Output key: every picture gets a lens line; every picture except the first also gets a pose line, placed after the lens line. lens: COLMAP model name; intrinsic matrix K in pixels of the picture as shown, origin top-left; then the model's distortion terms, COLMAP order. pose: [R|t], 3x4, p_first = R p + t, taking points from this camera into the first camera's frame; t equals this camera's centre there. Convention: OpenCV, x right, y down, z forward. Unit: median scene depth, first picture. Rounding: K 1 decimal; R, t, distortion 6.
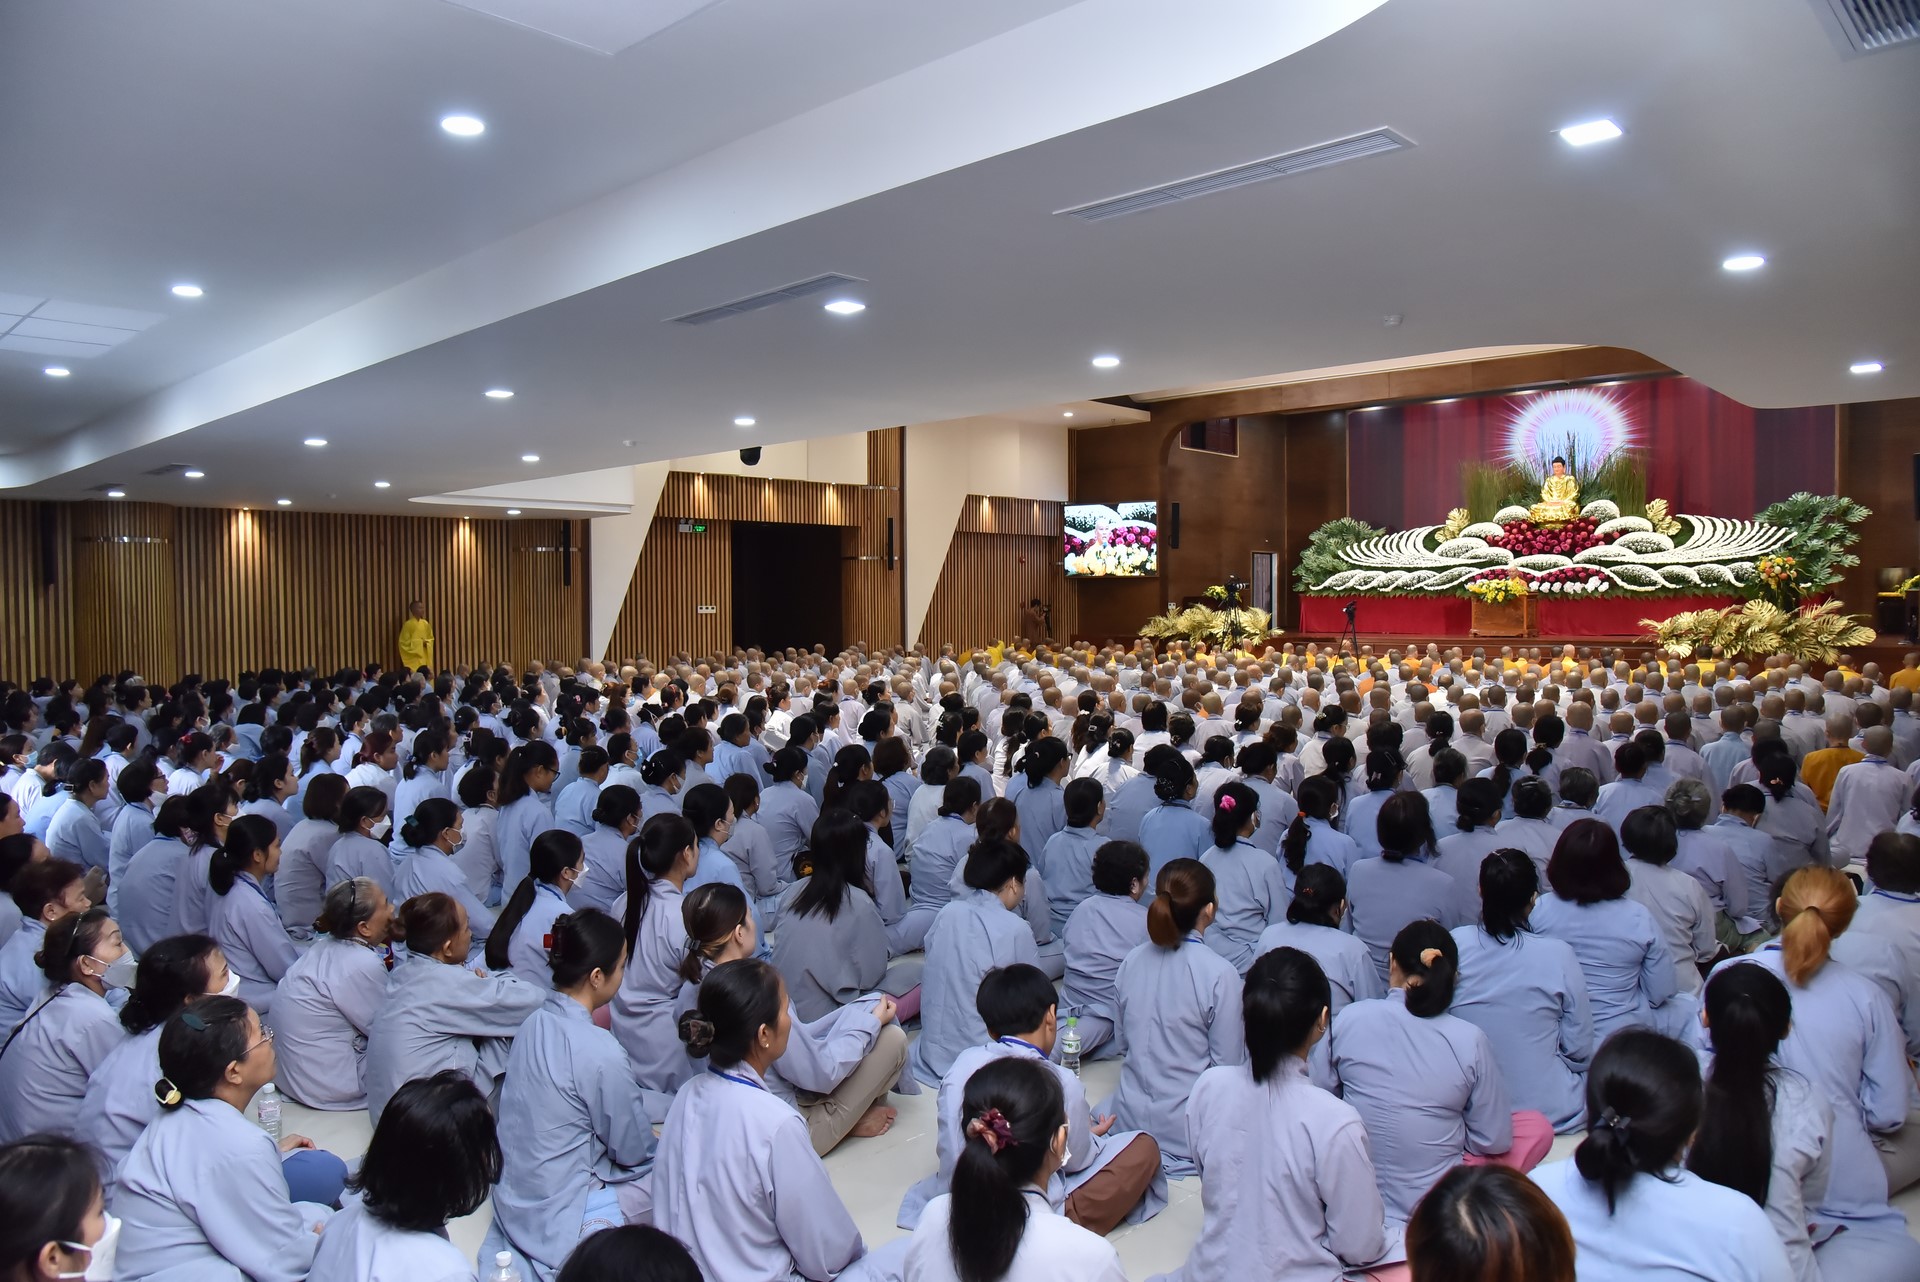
lens RADIAL K [[1311.3, 0, 943.7], [0, 1311.3, 649.8], [0, 0, 1]] dist [-0.121710, 0.077150]
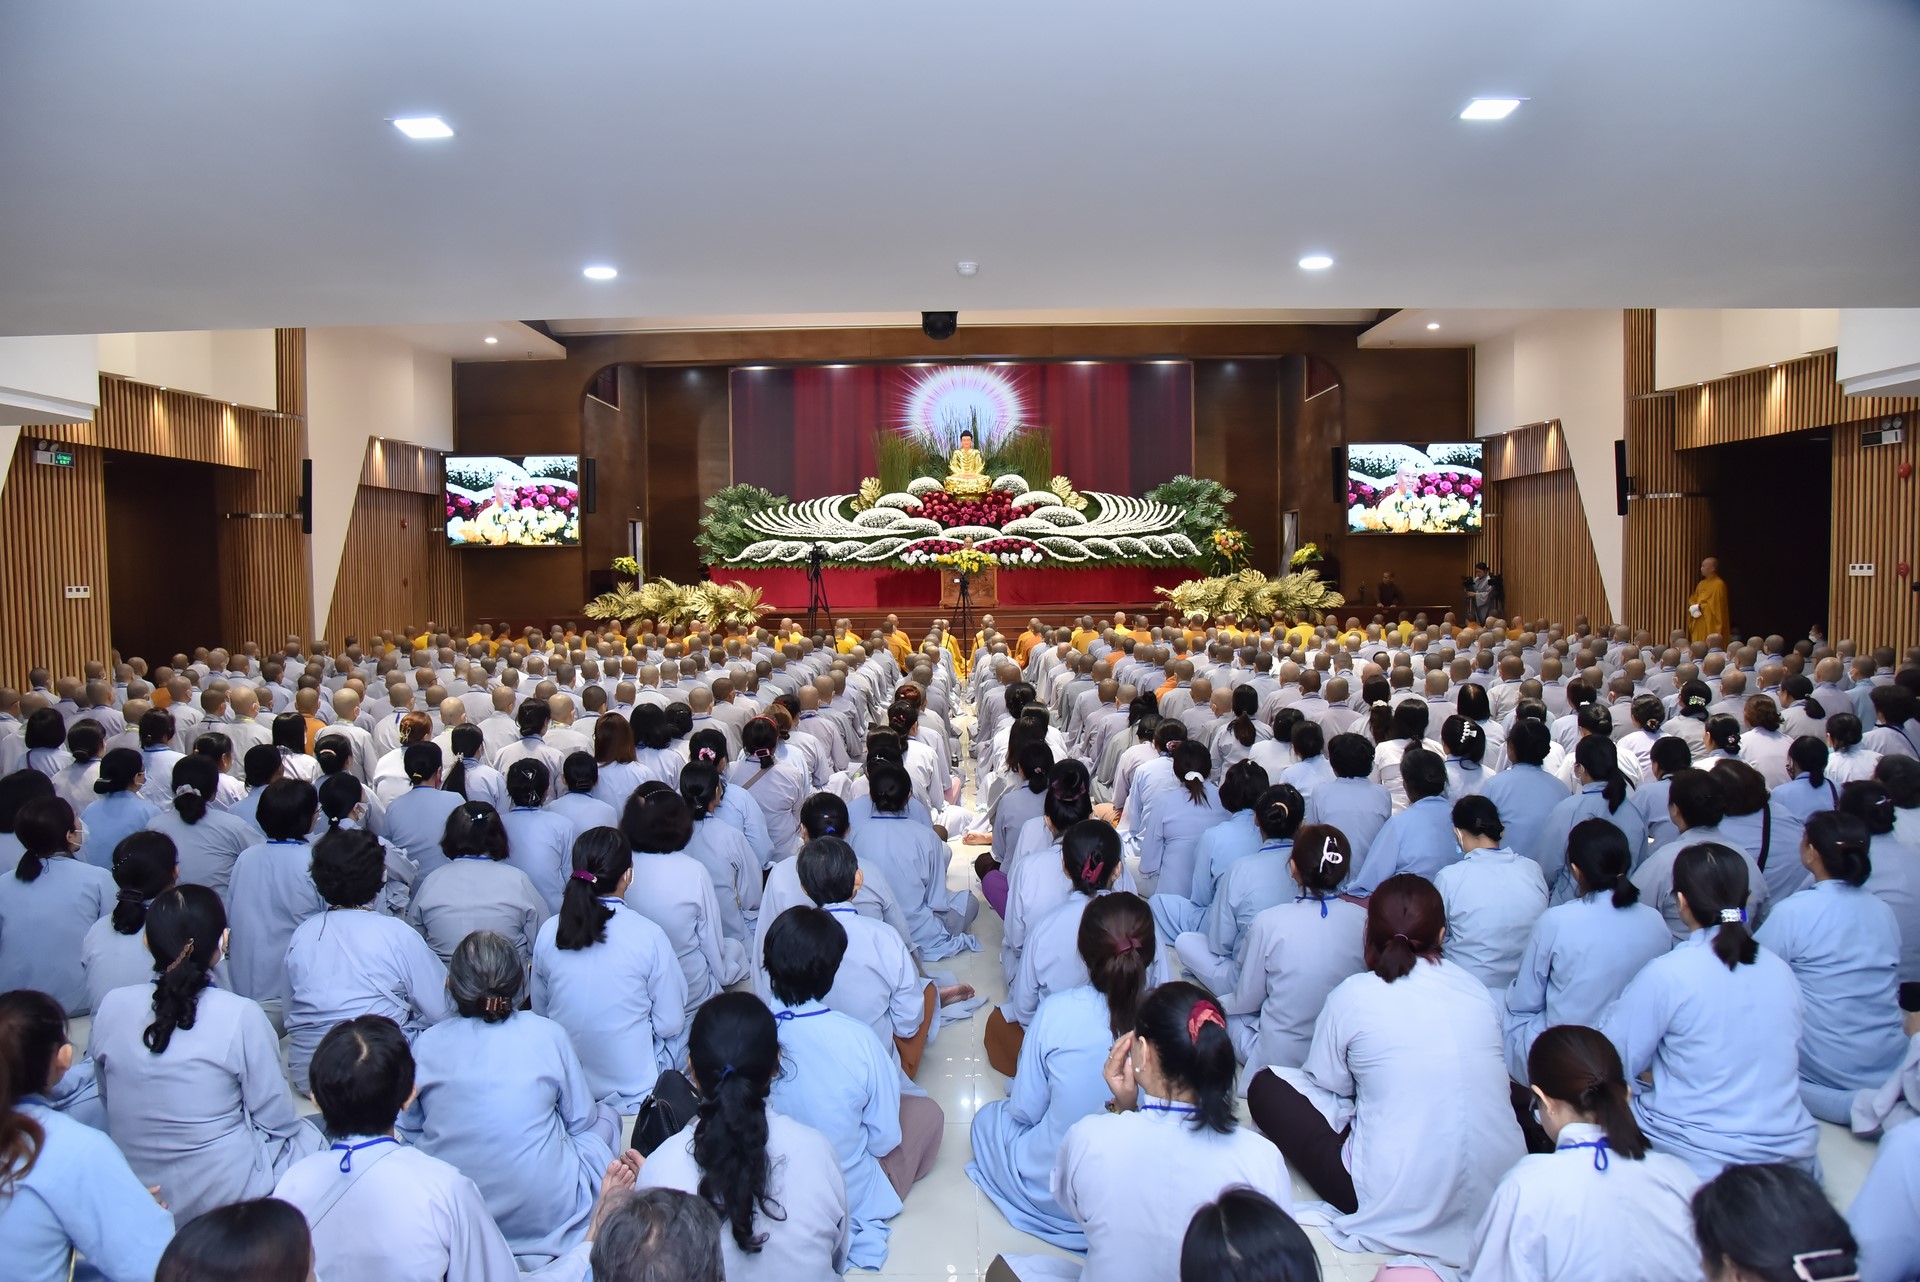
lens RADIAL K [[1311.3, 0, 943.7], [0, 1311.3, 649.8], [0, 0, 1]] dist [-0.121710, 0.077150]
pose [[0.729229, -0.042888, 0.682925, -0.248252], [0.031363, 0.999080, 0.029253, -0.007133], [-0.683551, 0.000087, 0.729903, 0.246066]]
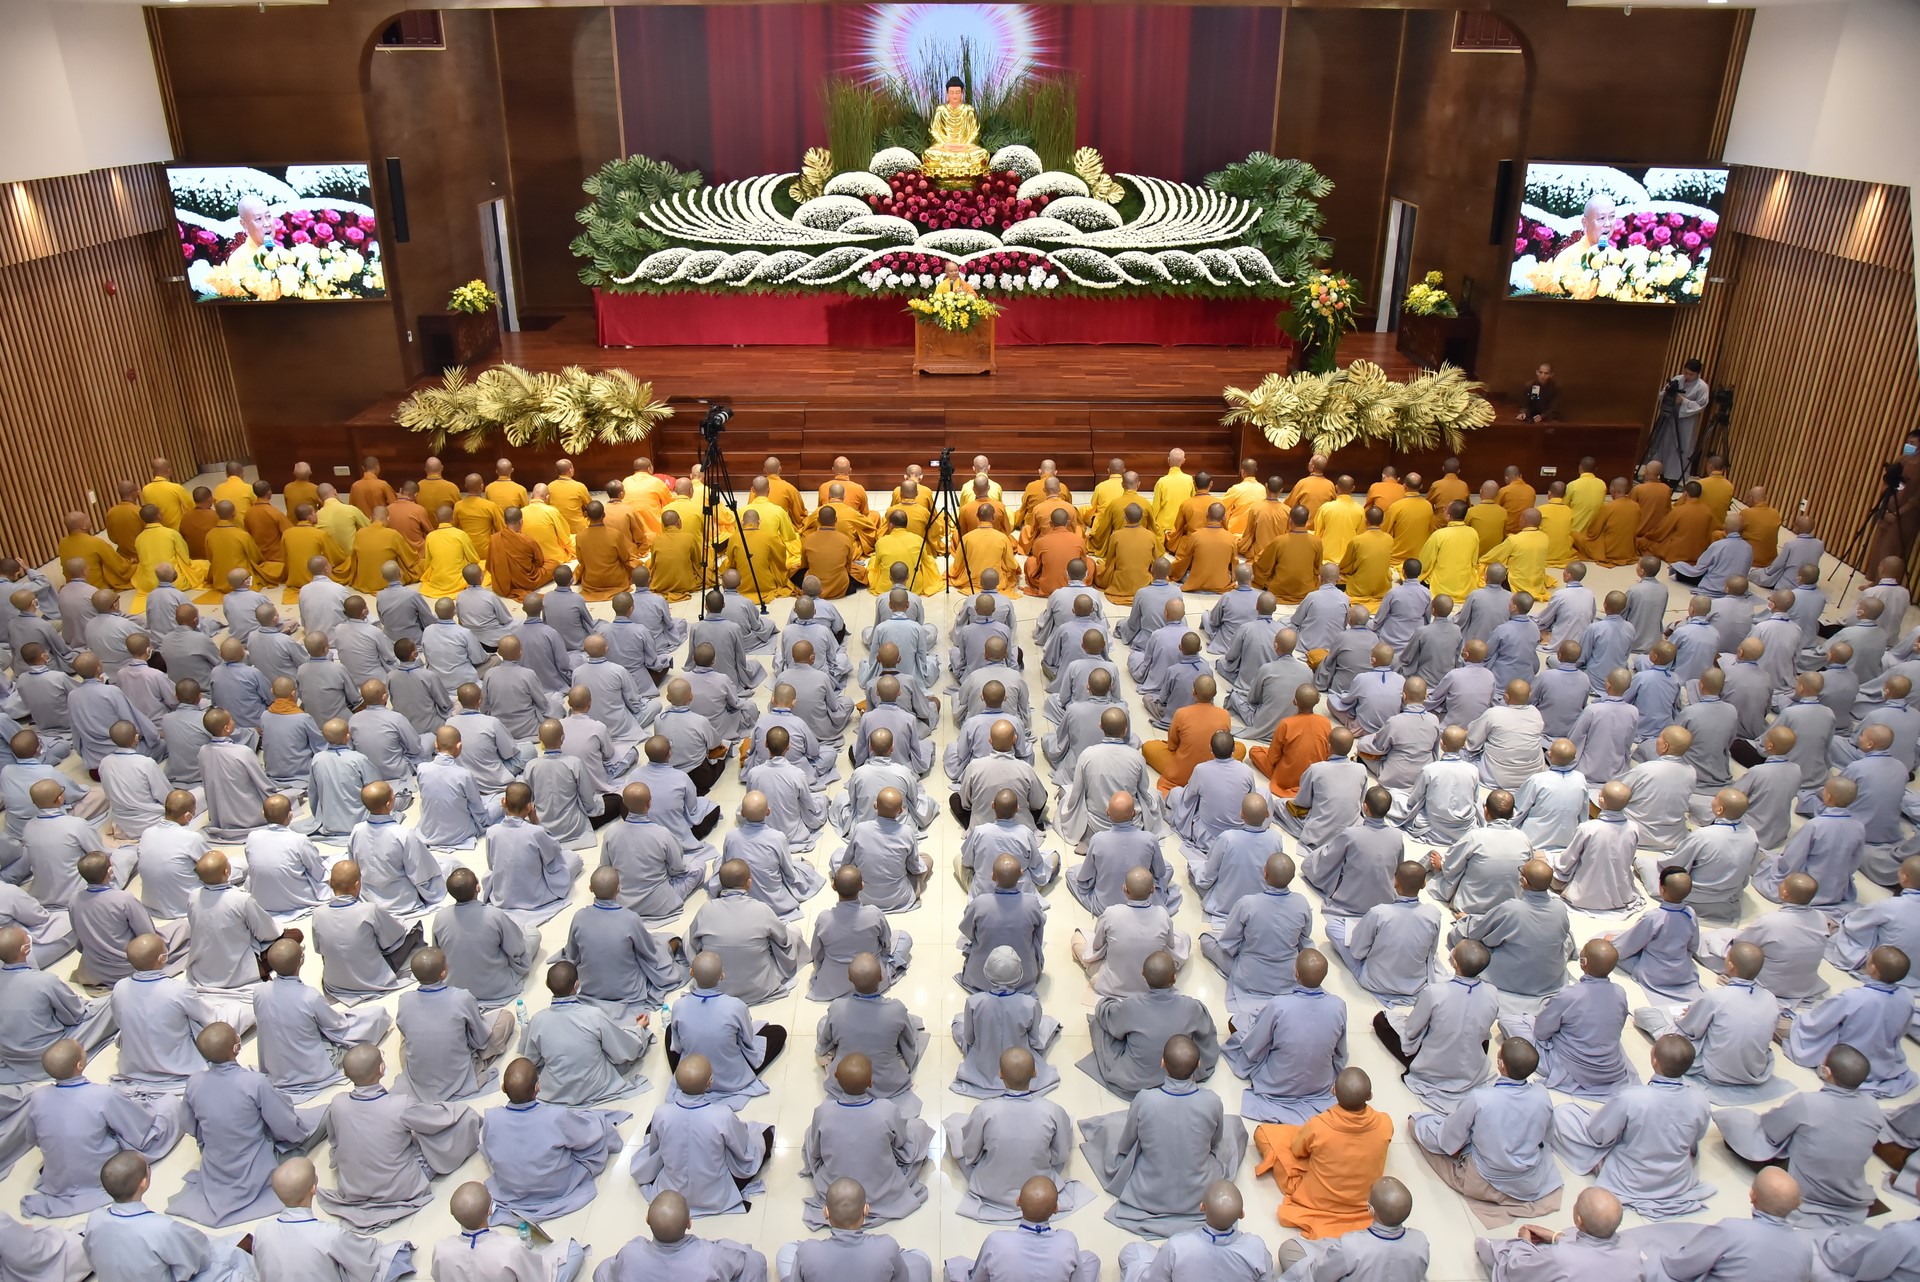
lens RADIAL K [[1311.3, 0, 943.7], [0, 1311.3, 649.8], [0, 0, 1]] dist [-0.121710, 0.077150]
pose [[0.721653, -0.285000, 0.630866, -0.060243], [0.017457, 0.918523, 0.394982, -0.138289], [-0.692035, -0.274027, 0.667830, 0.436010]]
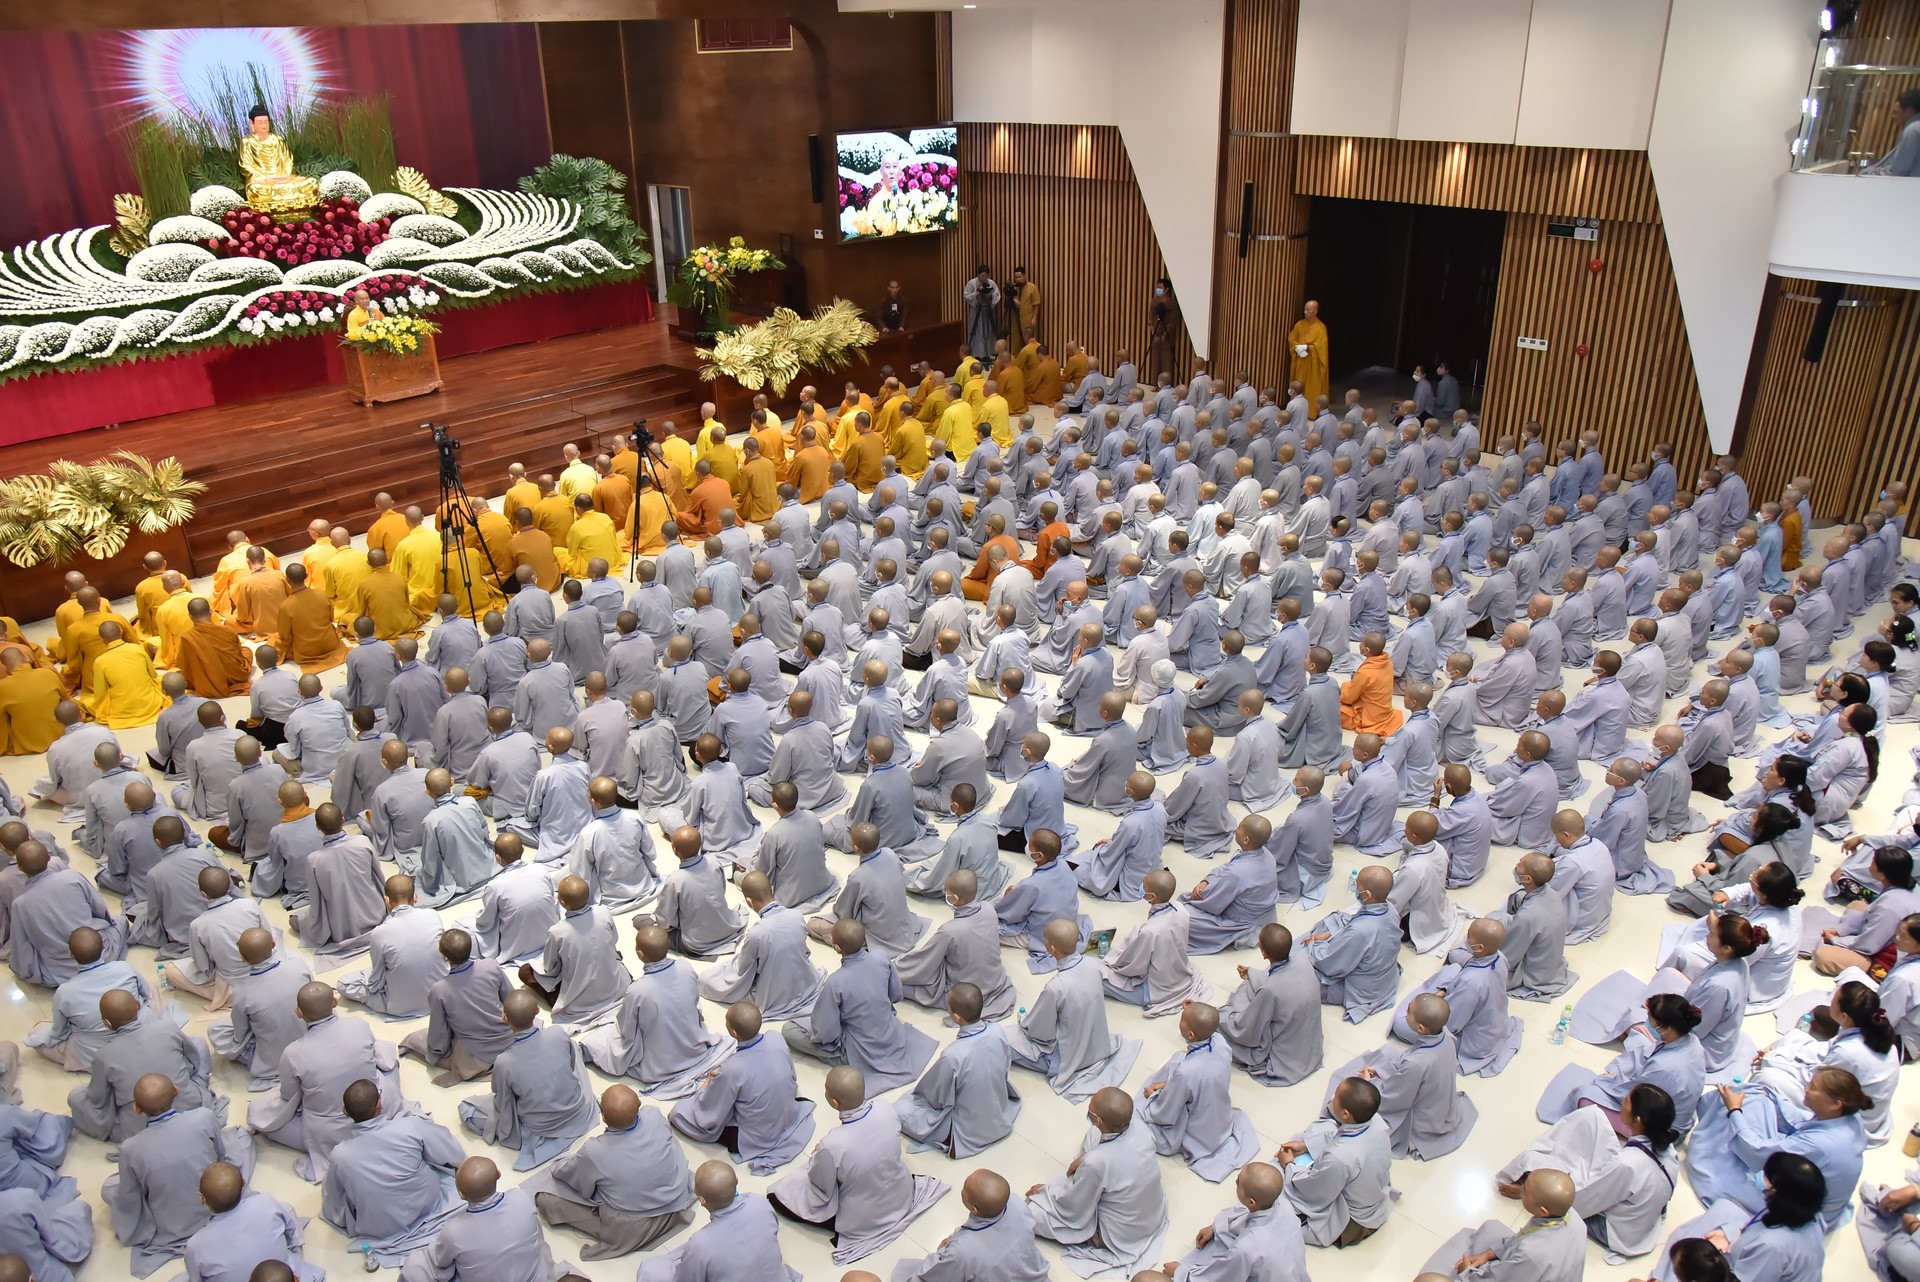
lens RADIAL K [[1359.8, 0, 954.3], [0, 1359.8, 636.3], [0, 0, 1]] dist [-0.121786, 0.080284]
pose [[0.000263, -0.396924, 0.917852, -0.255179], [0.052830, 0.916575, 0.396357, -0.146226], [-0.998604, 0.048386, 0.021210, 0.623067]]
